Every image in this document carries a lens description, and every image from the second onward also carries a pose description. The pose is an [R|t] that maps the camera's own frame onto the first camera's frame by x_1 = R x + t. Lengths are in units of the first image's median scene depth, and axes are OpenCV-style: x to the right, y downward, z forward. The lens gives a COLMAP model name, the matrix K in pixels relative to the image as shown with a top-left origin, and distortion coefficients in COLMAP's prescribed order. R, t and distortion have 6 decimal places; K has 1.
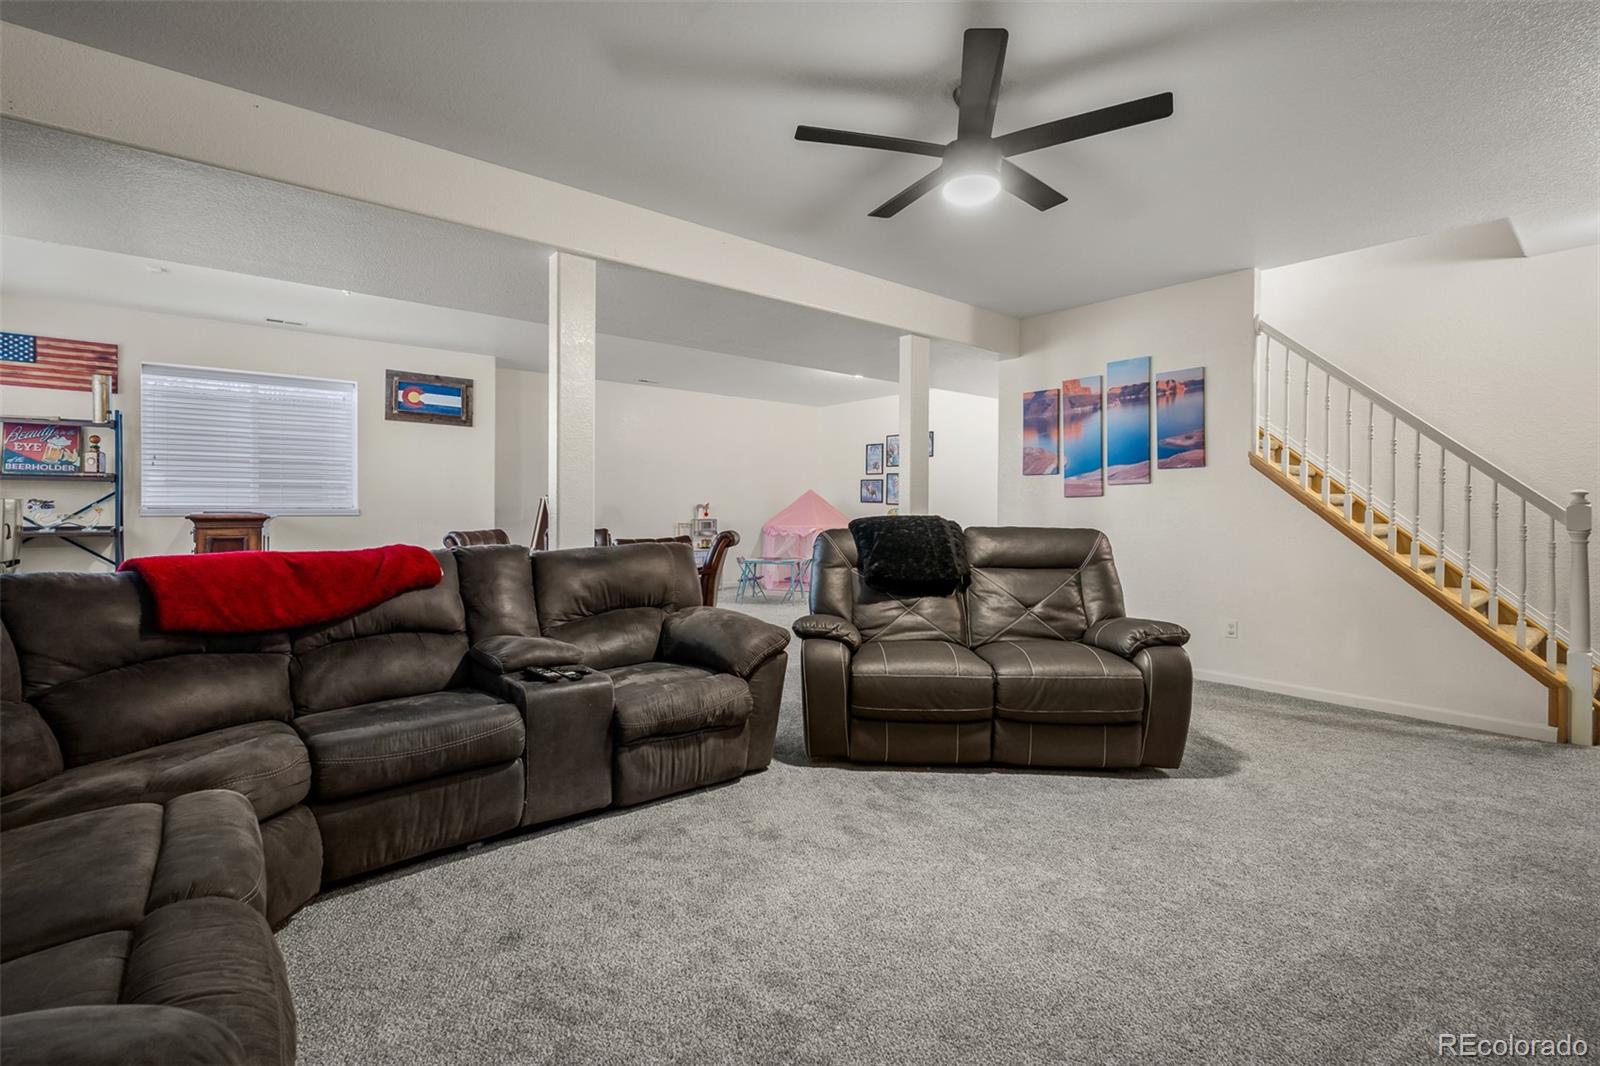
lens RADIAL K [[727.7, 0, 797.6], [0, 727.7, 519.9], [0, 0, 1]] dist [-0.000474, 0.000055]
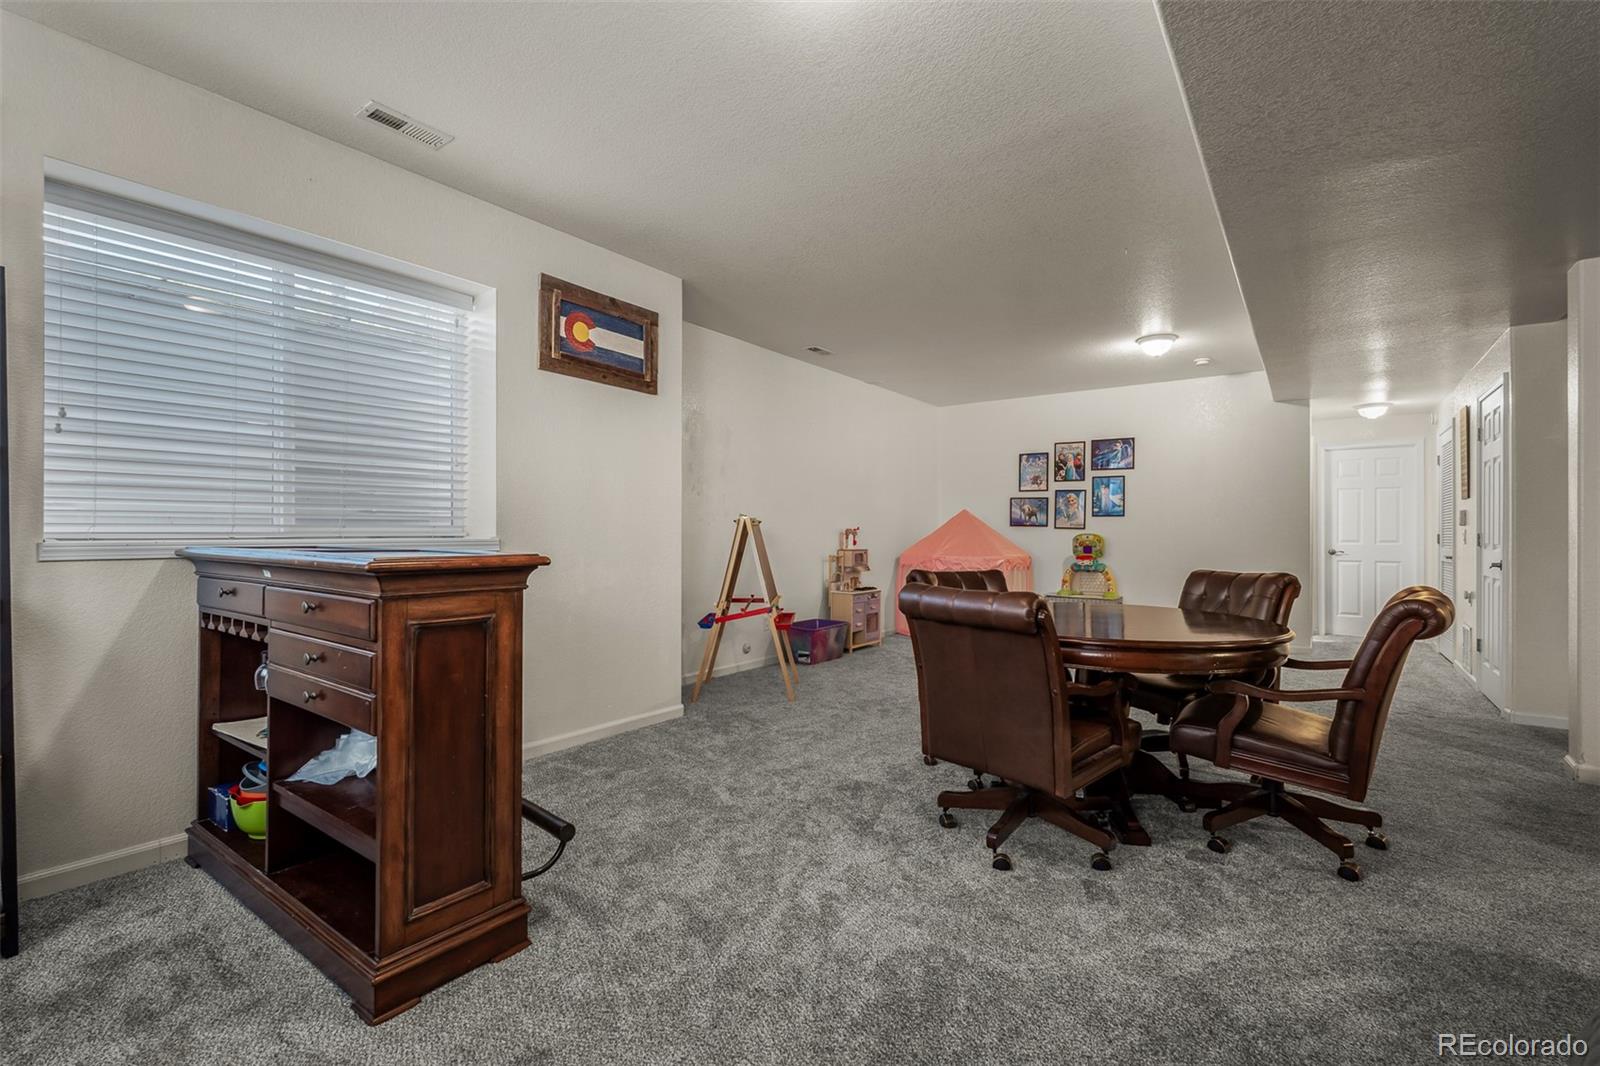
lens RADIAL K [[727.7, 0, 805.7], [0, 727.7, 539.5], [0, 0, 1]] dist [-0.000474, 0.000055]
pose [[0.972479, -0.005842, 0.232918, -0.472279], [0.007902, 0.999937, -0.007912, -0.007569], [-0.232857, 0.009535, 0.972464, 0.416198]]
